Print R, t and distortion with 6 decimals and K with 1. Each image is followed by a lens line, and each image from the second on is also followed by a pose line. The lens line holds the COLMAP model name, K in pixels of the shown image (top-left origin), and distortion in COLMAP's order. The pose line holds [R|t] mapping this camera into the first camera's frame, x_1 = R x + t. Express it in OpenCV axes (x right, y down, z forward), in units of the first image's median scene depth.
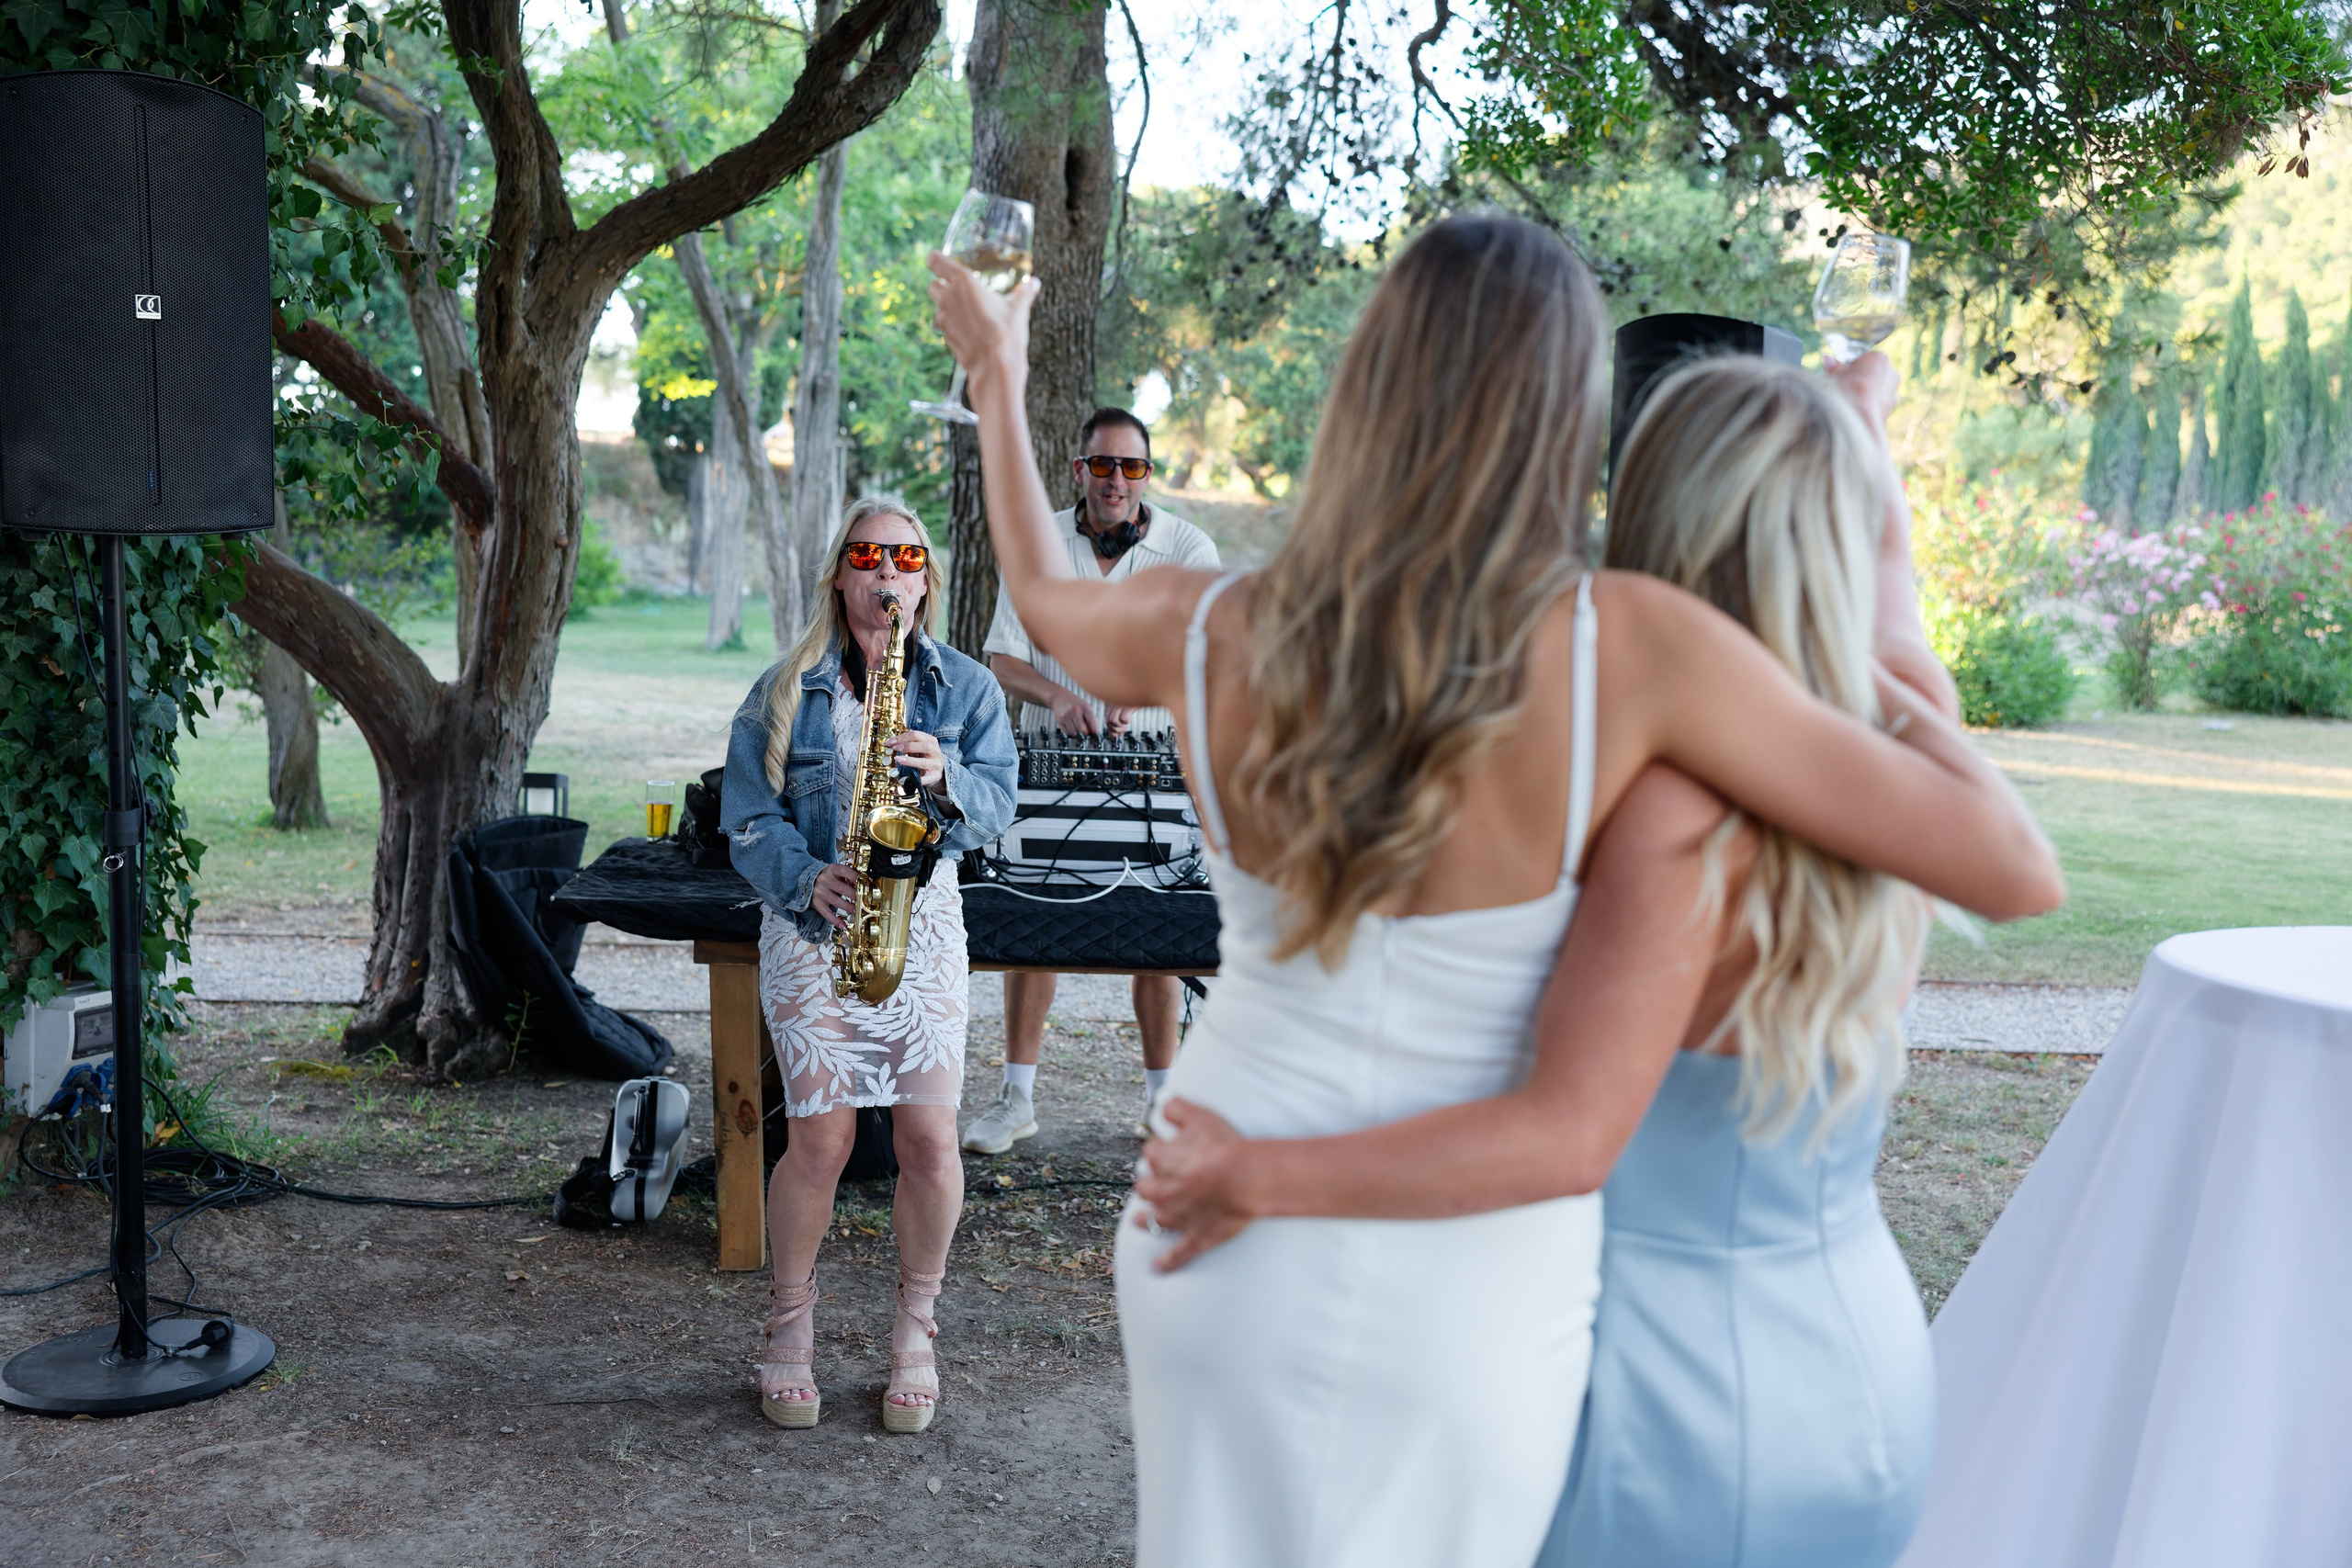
lens RADIAL K [[2403.4, 0, 1171.7], [0, 2403.4, 778.2], [0, 0, 1]] dist [0.015542, 0.000000]
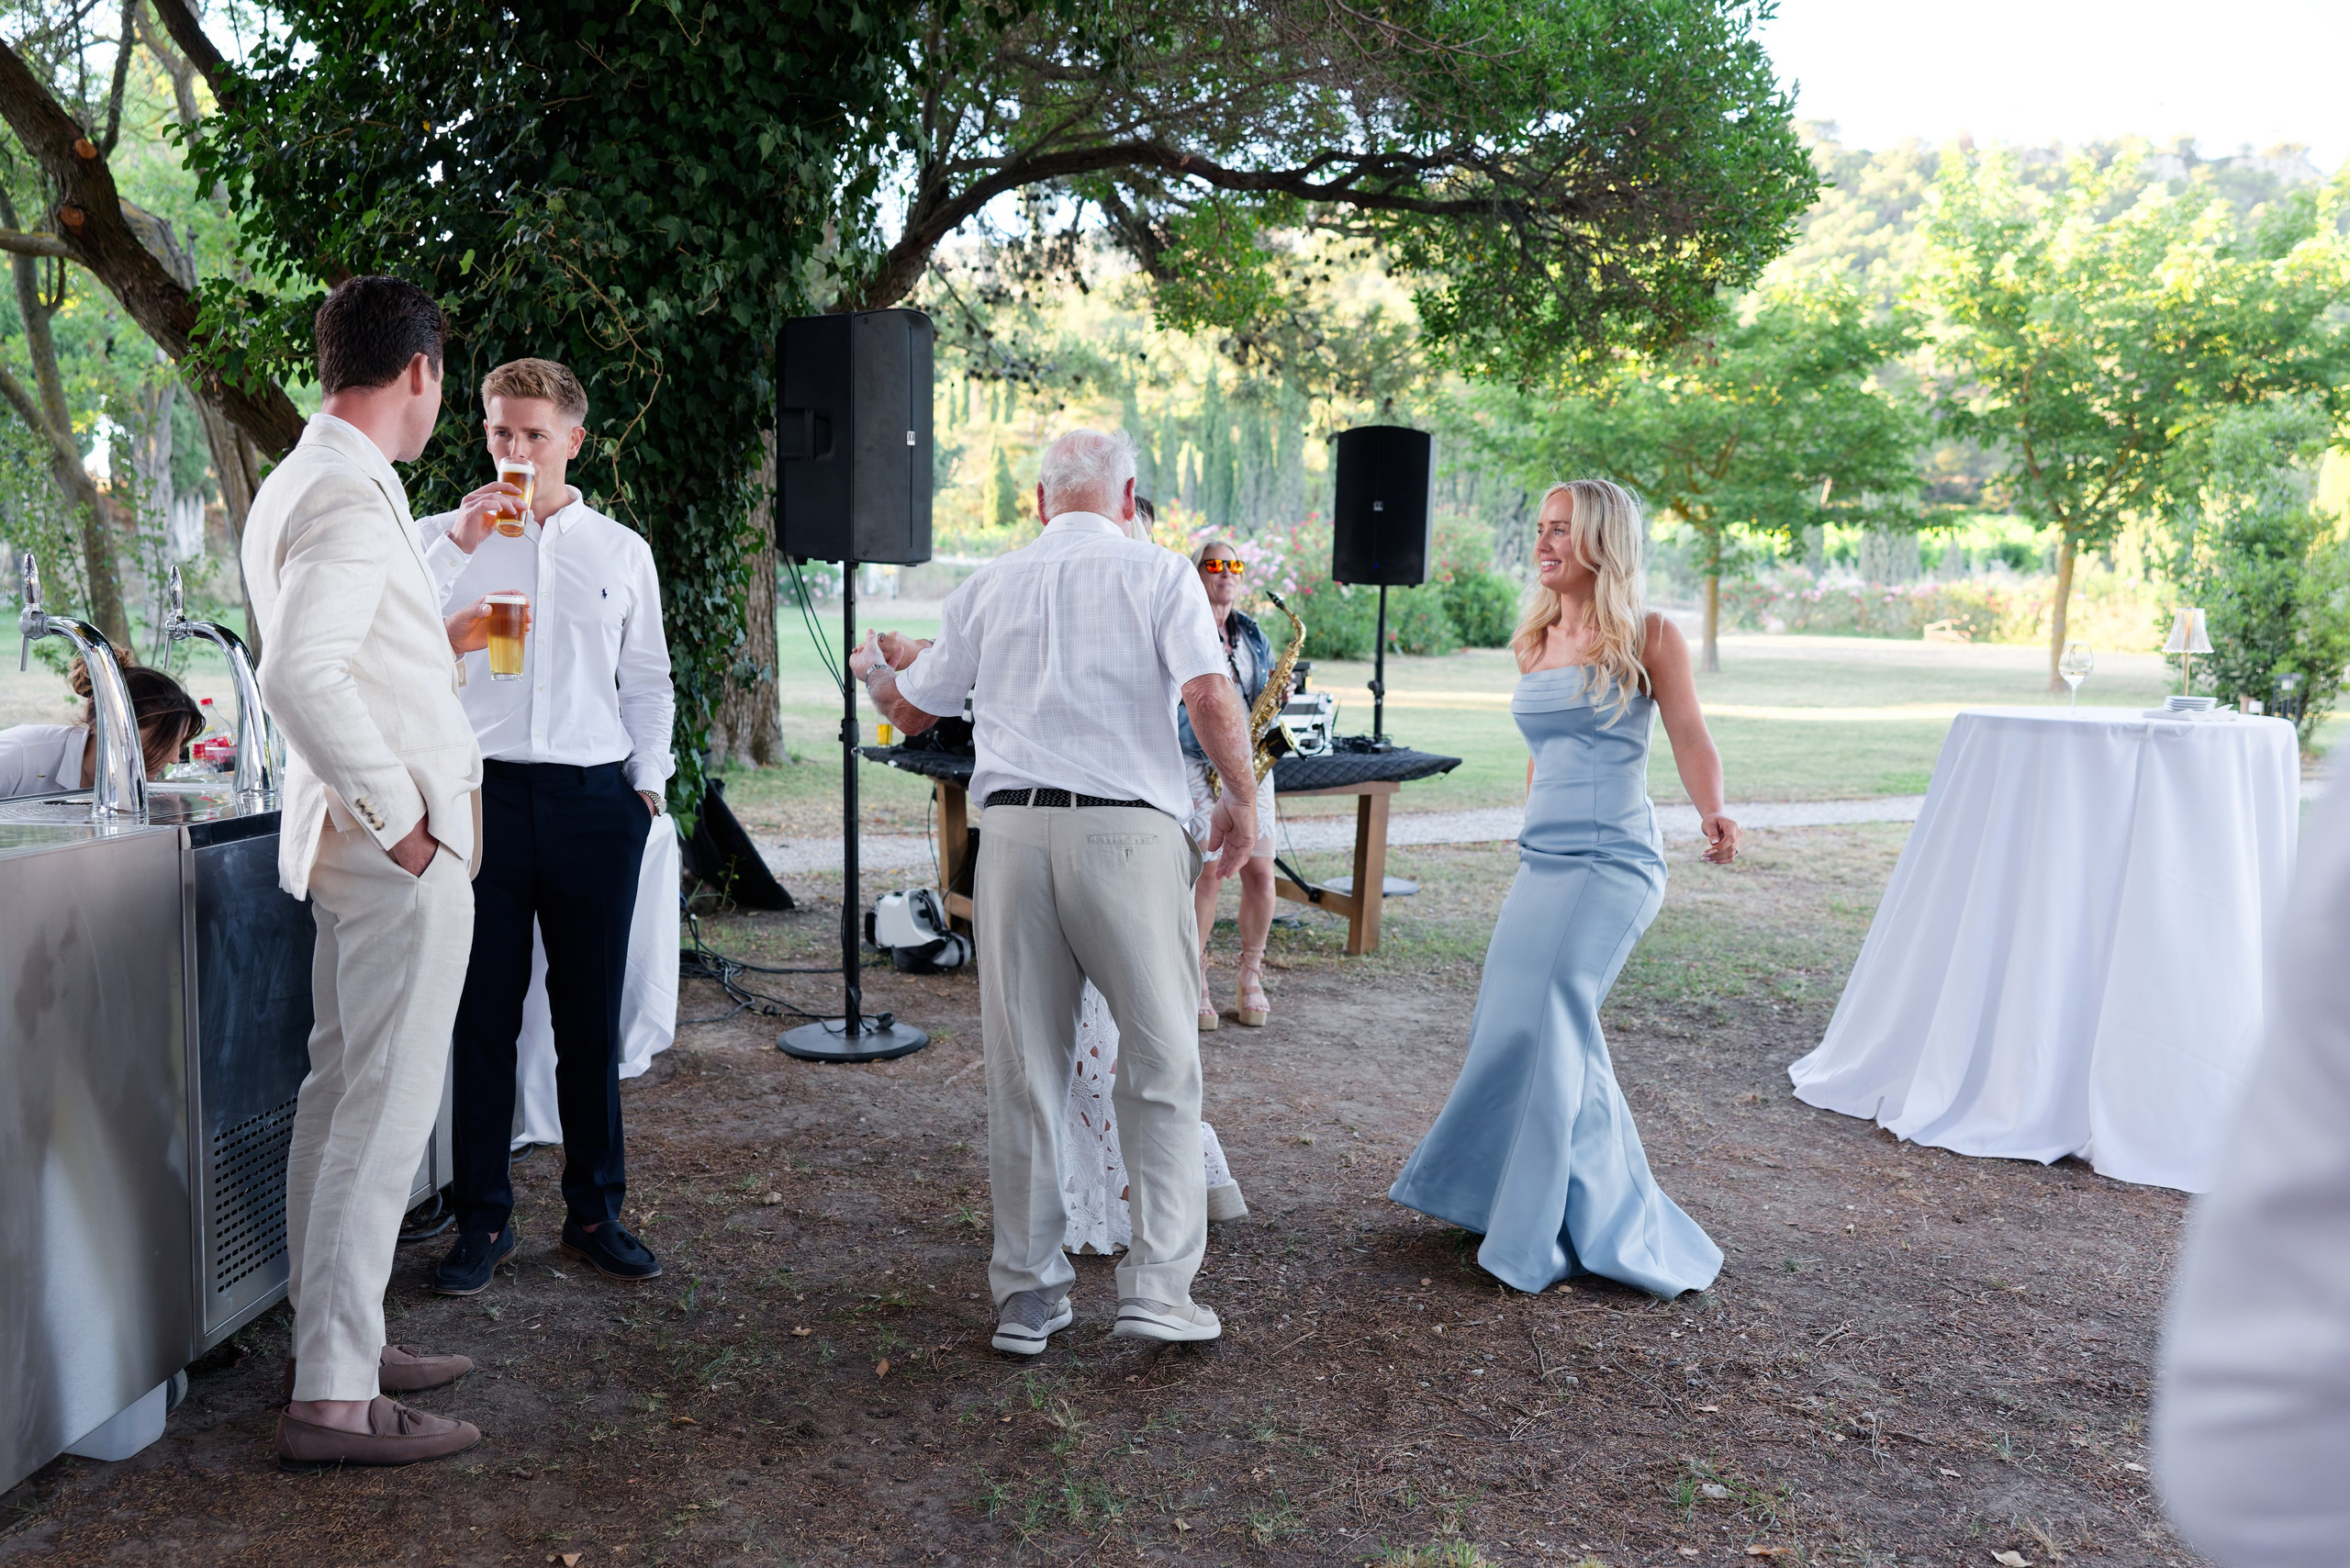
lens RADIAL K [[1909.7, 0, 1103.2], [0, 1909.7, 775.3], [0, 0, 1]] dist [0.002083, 0.011136]
pose [[0.926086, -0.056277, 0.373092, -0.292175], [0.048618, 0.998369, 0.029913, 0.007024], [-0.374167, -0.009563, 0.927312, -0.131308]]
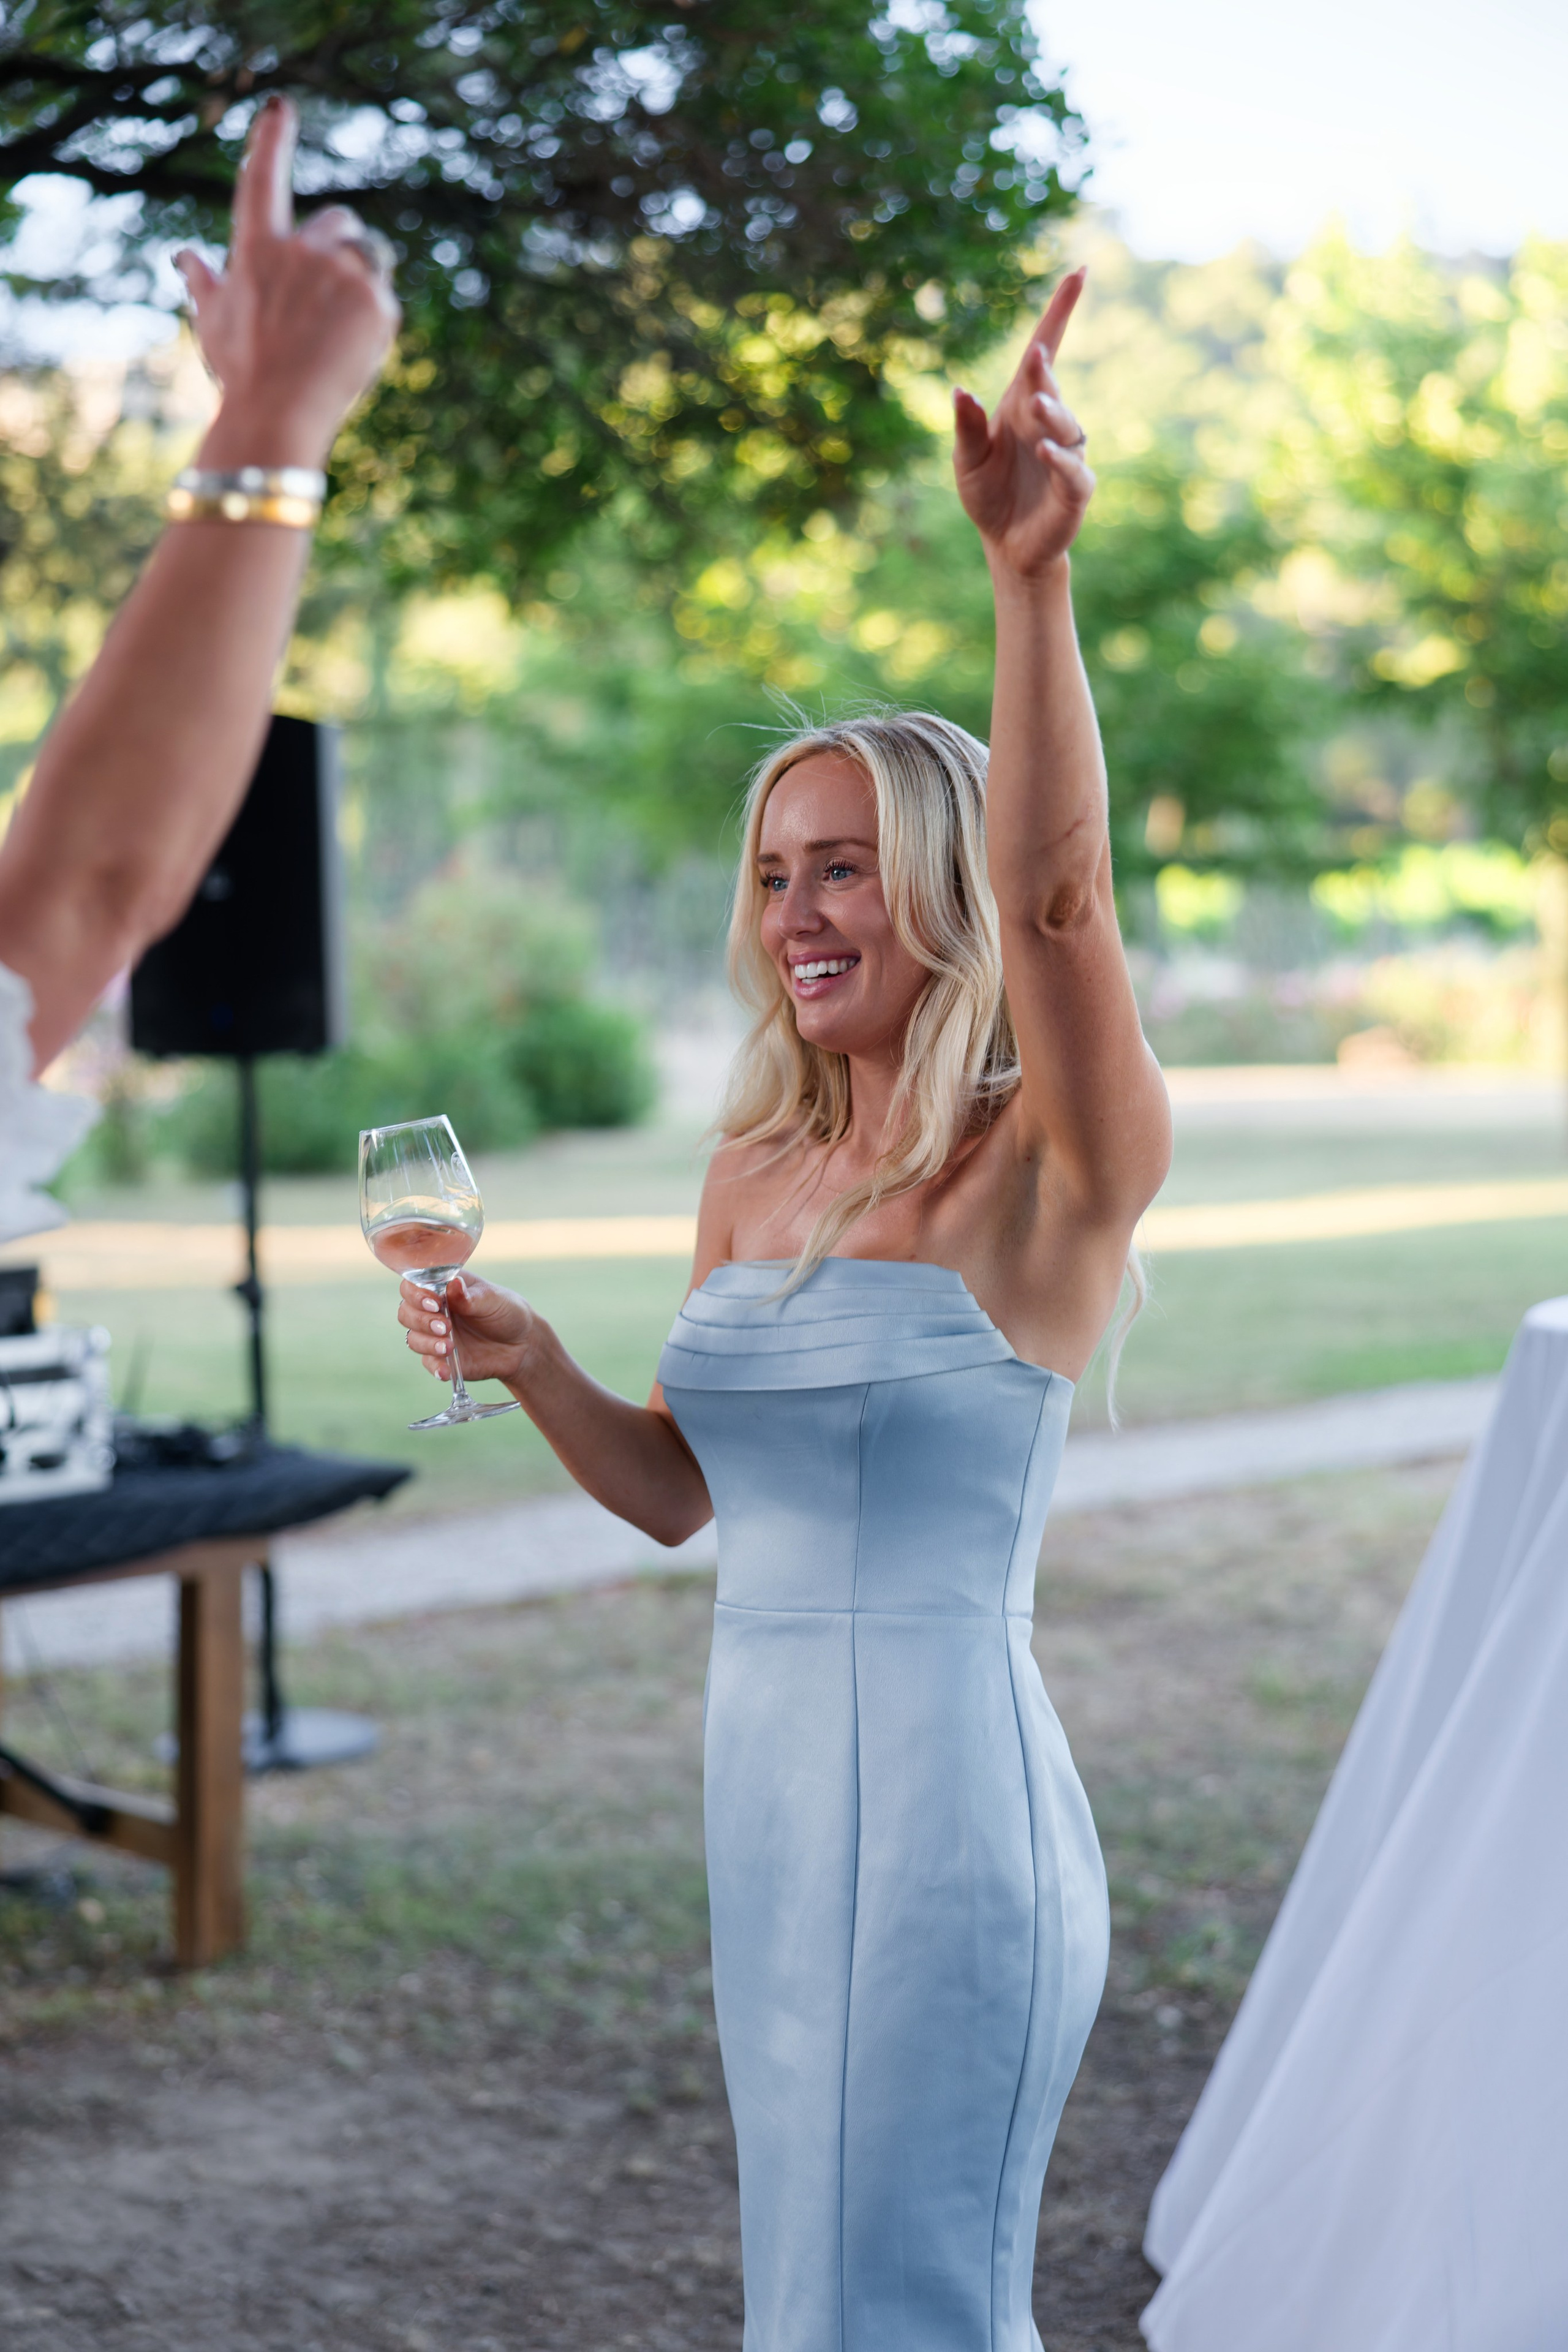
lens RADIAL K [[3467.5, 0, 786.0], [0, 3467.5, 1188.9], [0, 0, 1]] dist [0.042742, 0.000000]
pose [[0.802482, -0.093248, 0.589346, -0.177677], [0.117101, 0.993117, -0.002315, -0.005809], [-0.585073, 0.070871, 0.807878, -0.003898]]
